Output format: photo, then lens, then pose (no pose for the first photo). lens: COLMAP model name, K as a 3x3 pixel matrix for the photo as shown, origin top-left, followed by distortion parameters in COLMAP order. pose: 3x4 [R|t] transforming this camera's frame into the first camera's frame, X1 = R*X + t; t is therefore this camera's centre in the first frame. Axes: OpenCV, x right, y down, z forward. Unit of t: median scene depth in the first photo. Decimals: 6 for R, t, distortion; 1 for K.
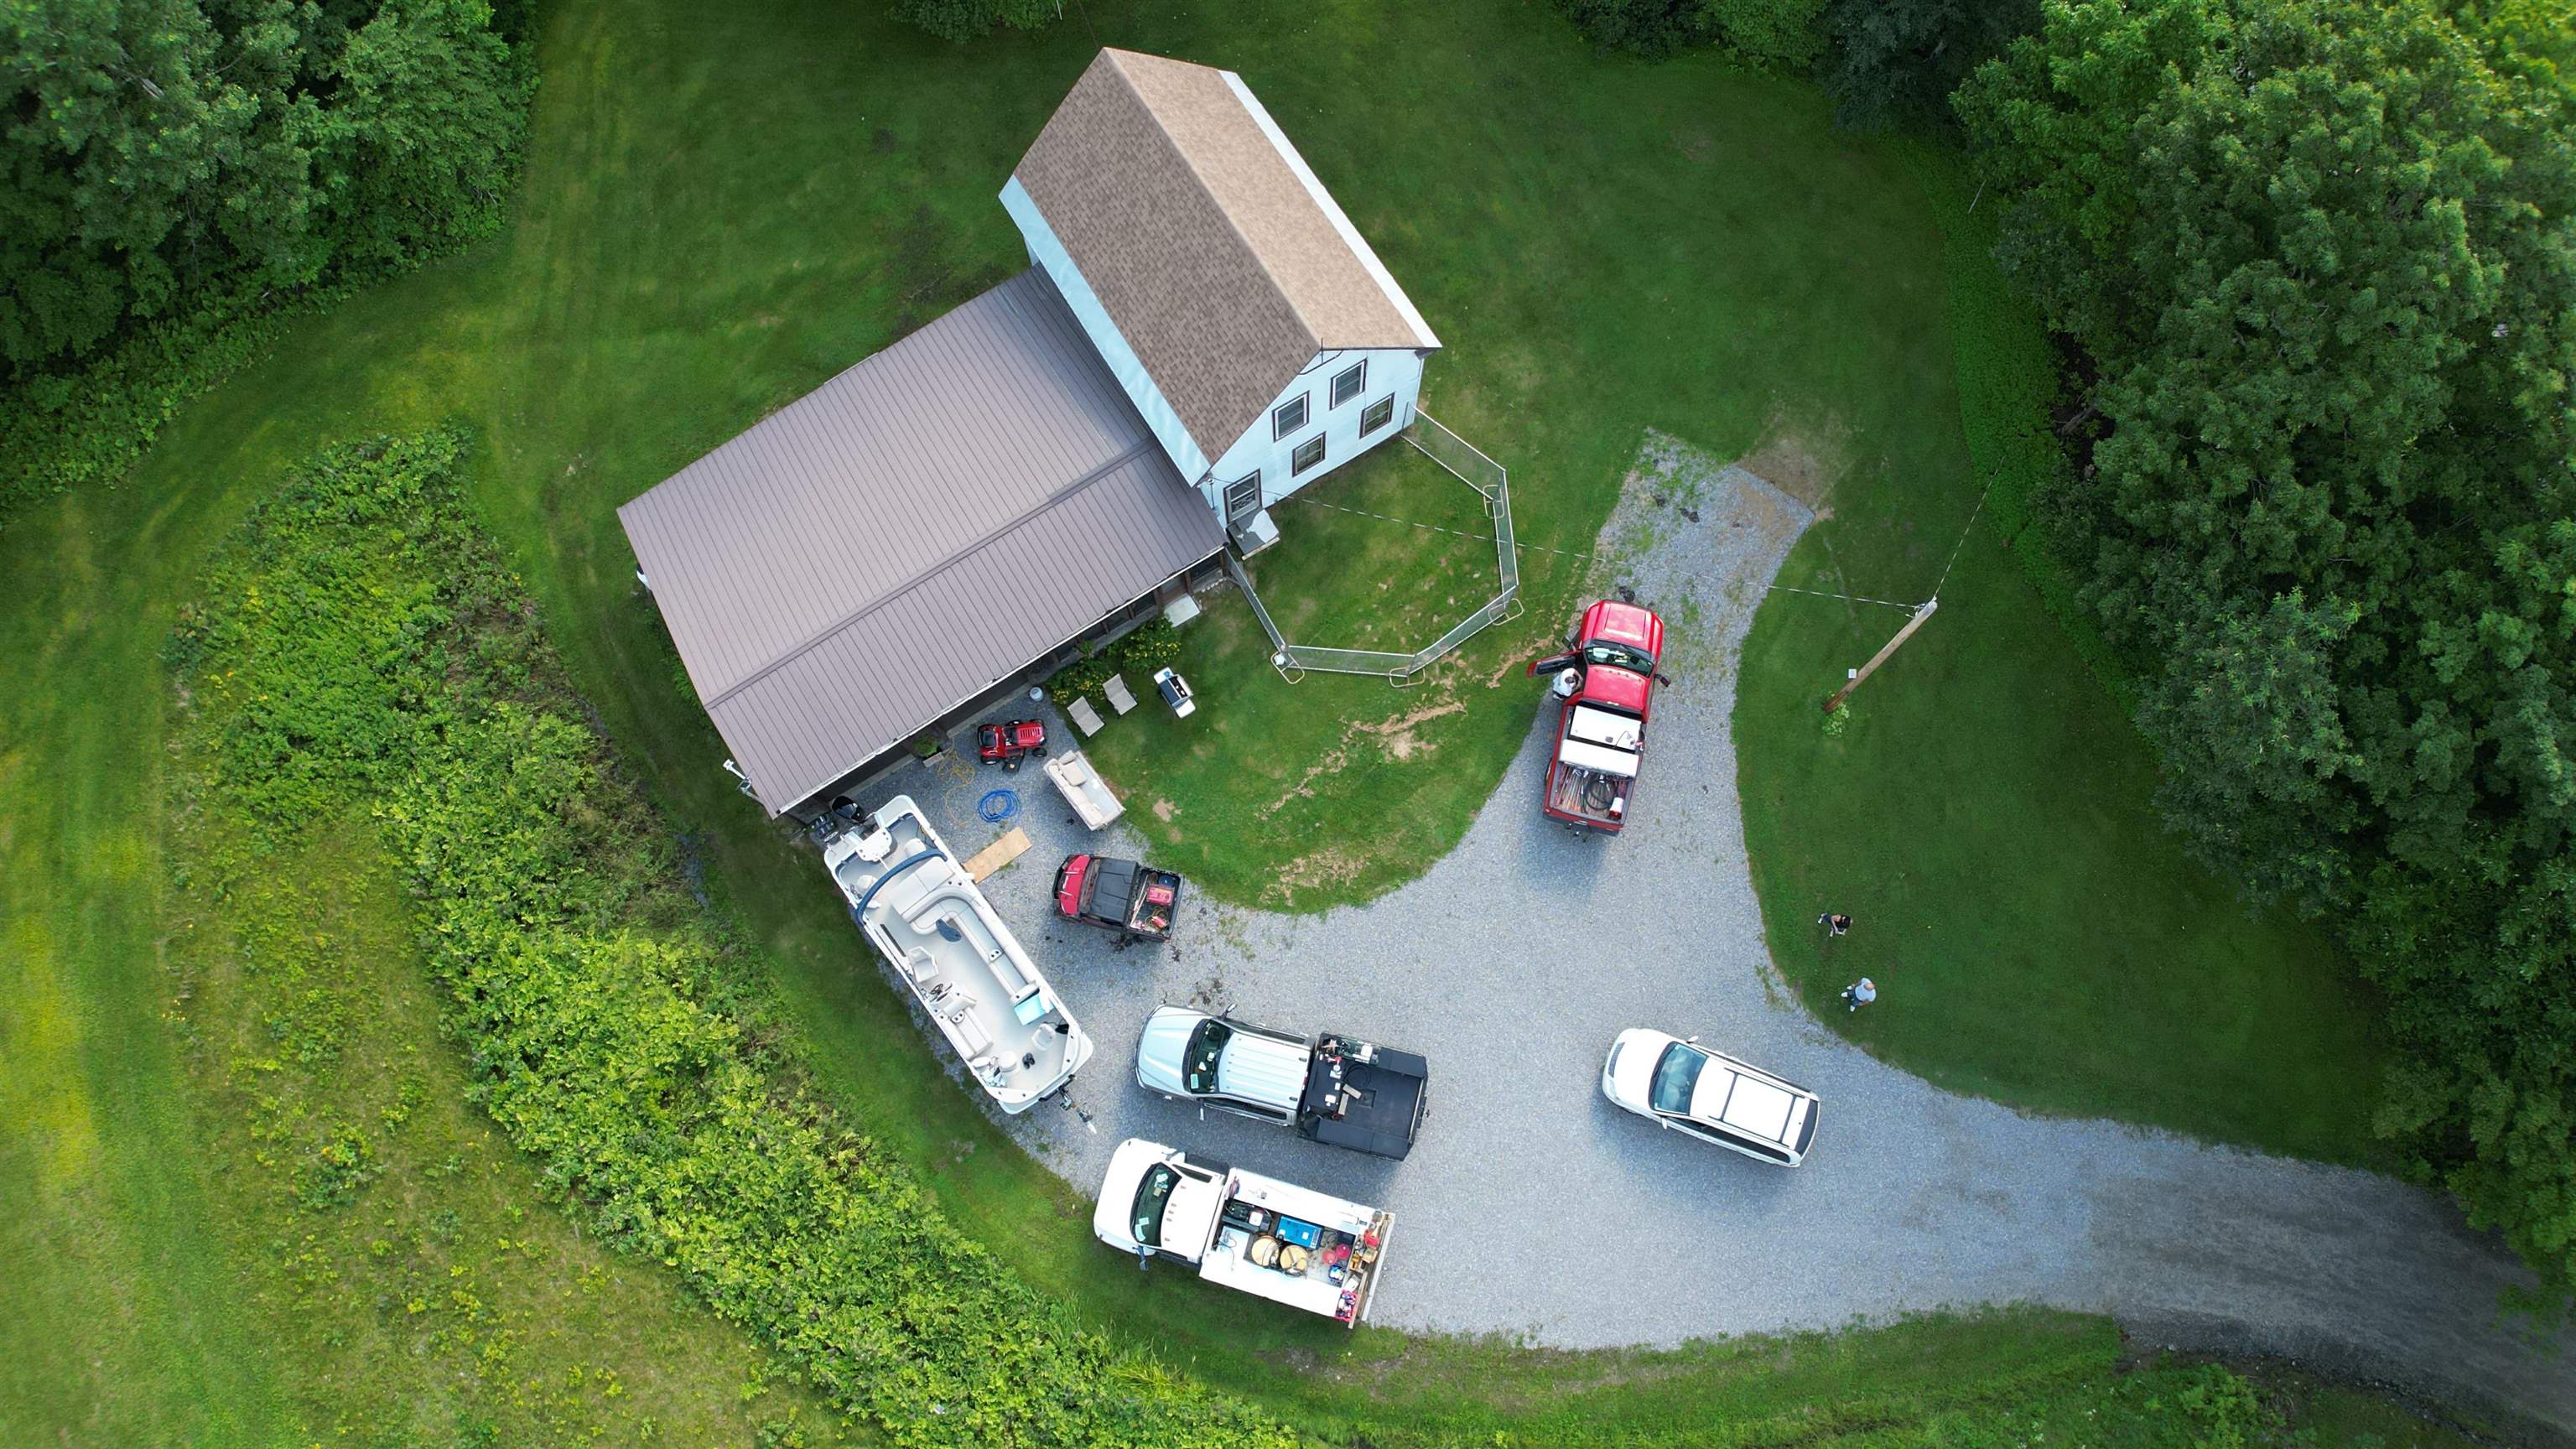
lens RADIAL K [[1517.2, 0, 1288.0], [0, 1517.2, 724.5], [0, 0, 1]] dist [-0.163116, 0.000141]
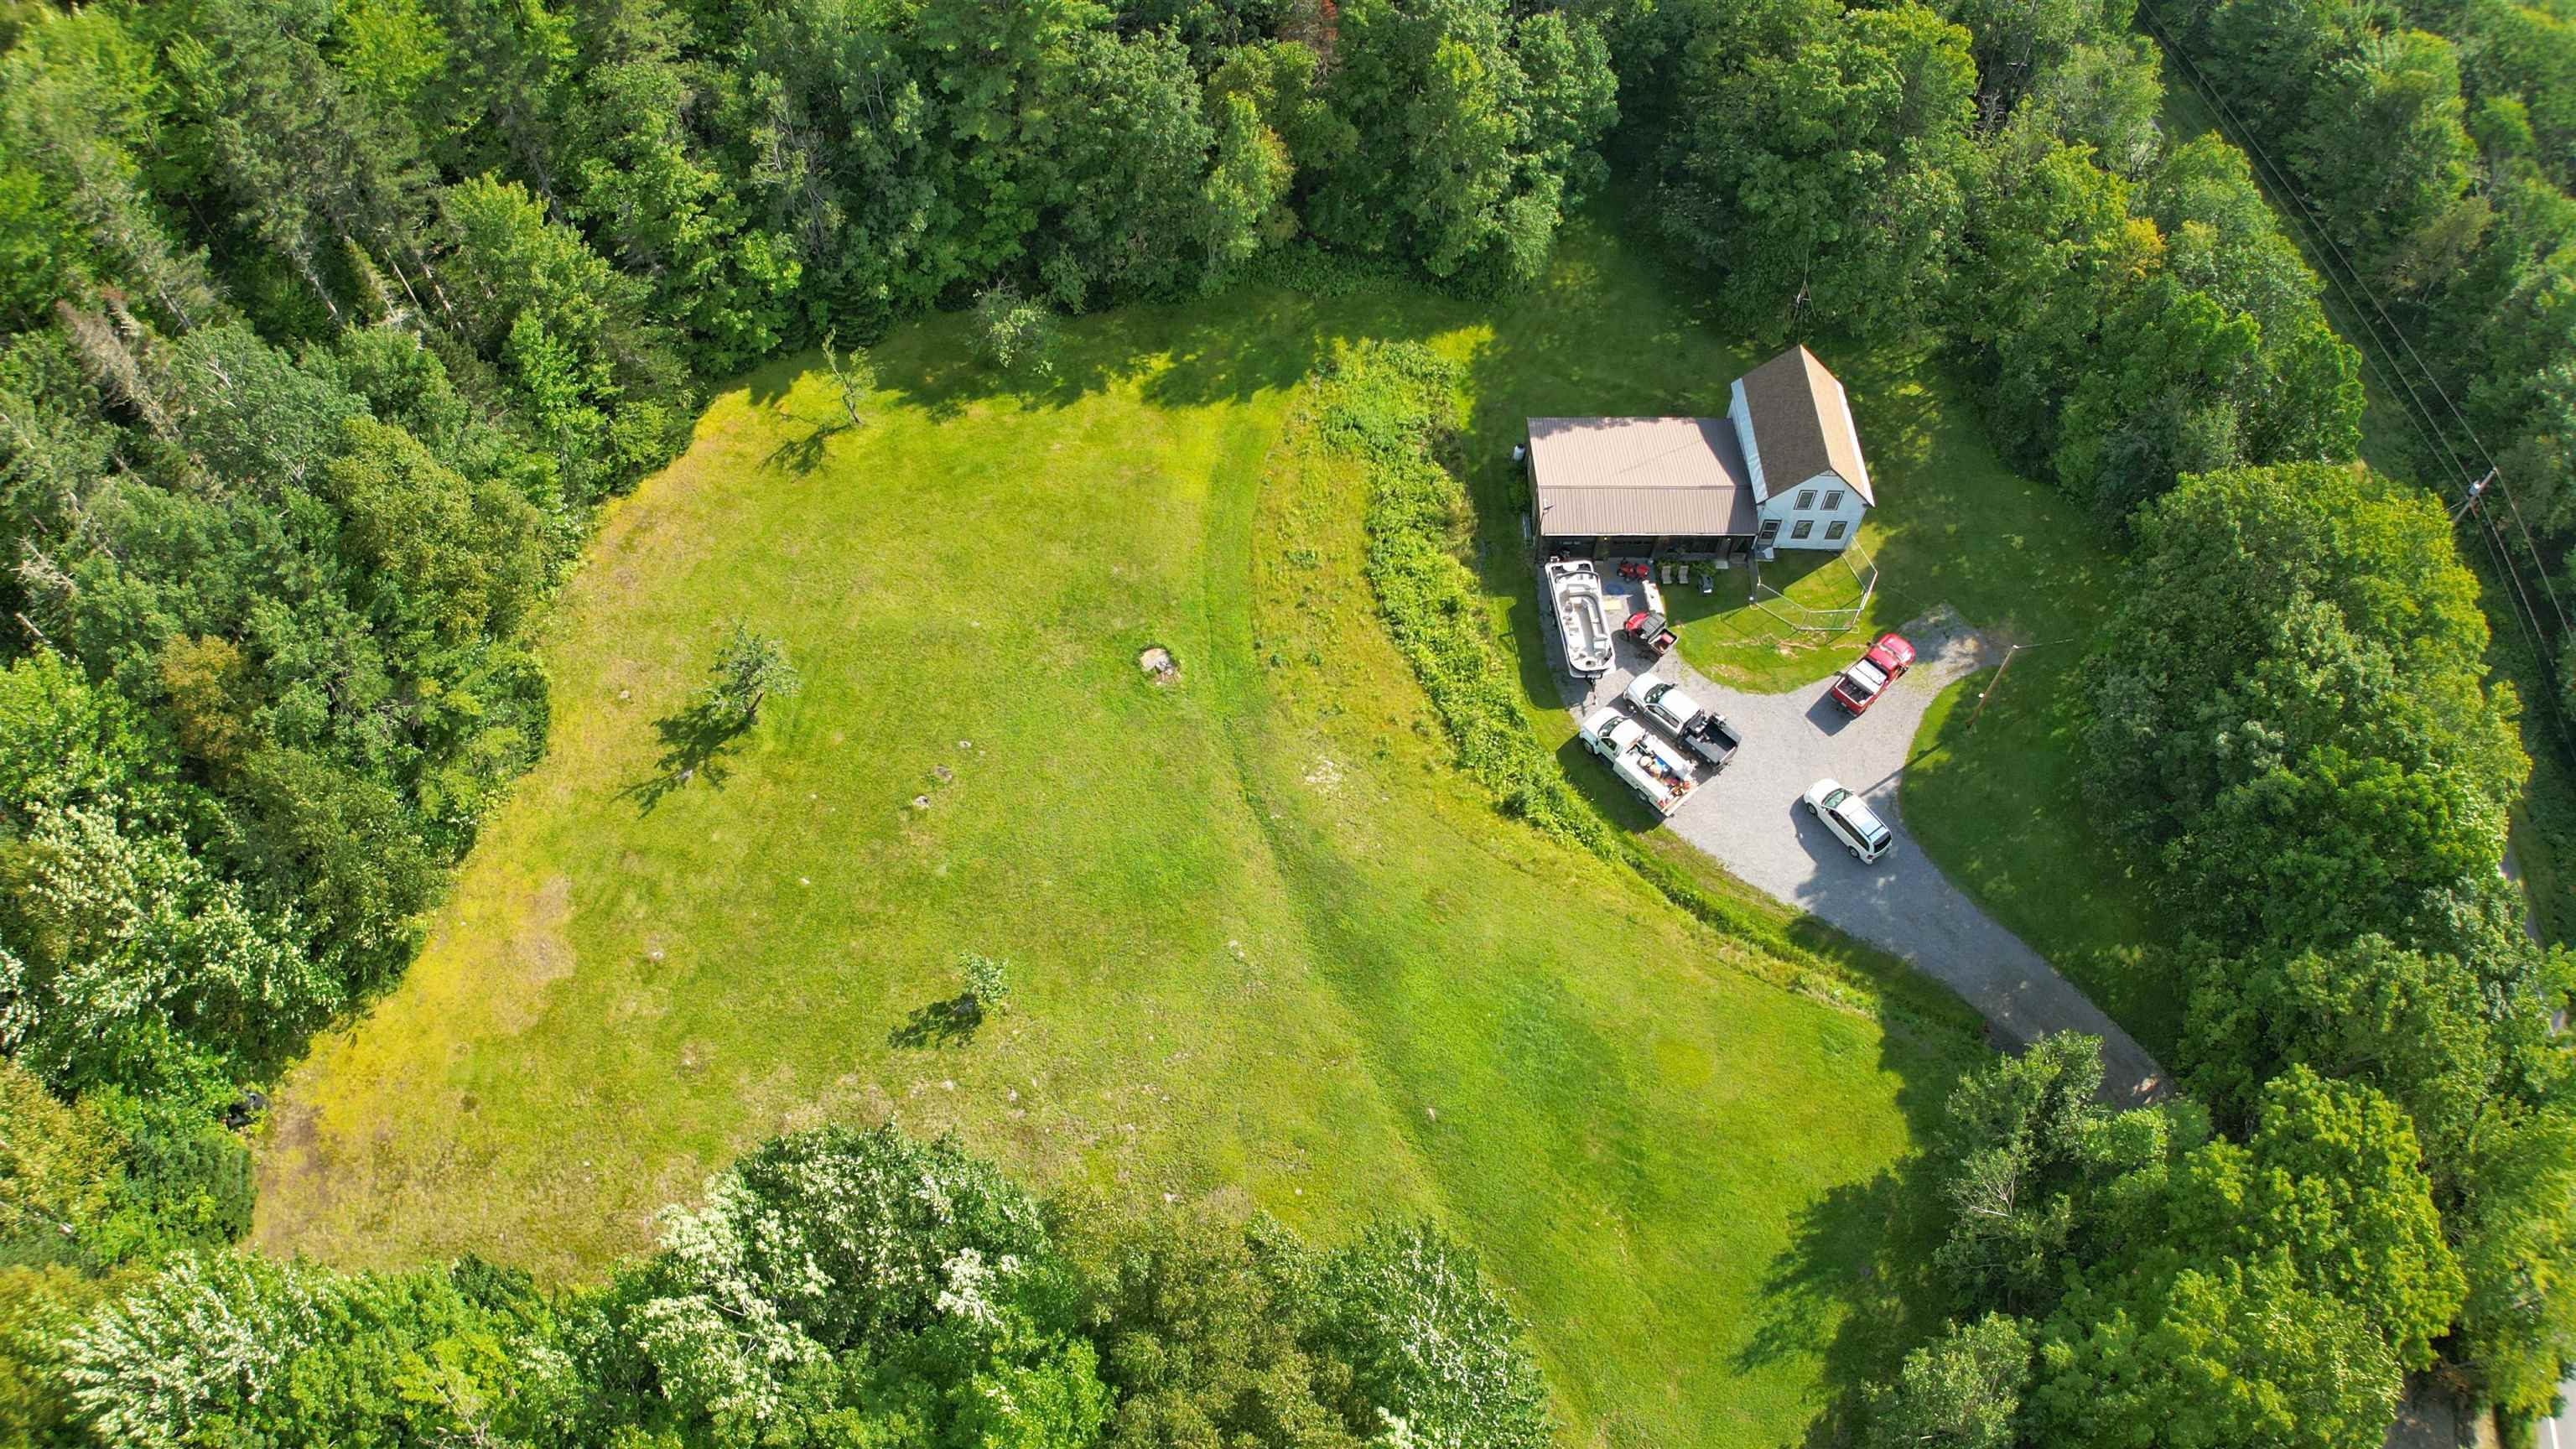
lens RADIAL K [[1517.2, 0, 1288.0], [0, 1517.2, 724.5], [0, 0, 1]] dist [-0.163116, 0.000141]
pose [[0.839200, 0.451083, -0.303755, 0.188425], [-0.518623, 0.831892, -0.197449, 0.982711], [0.163626, 0.323234, 0.932066, -1.216260]]
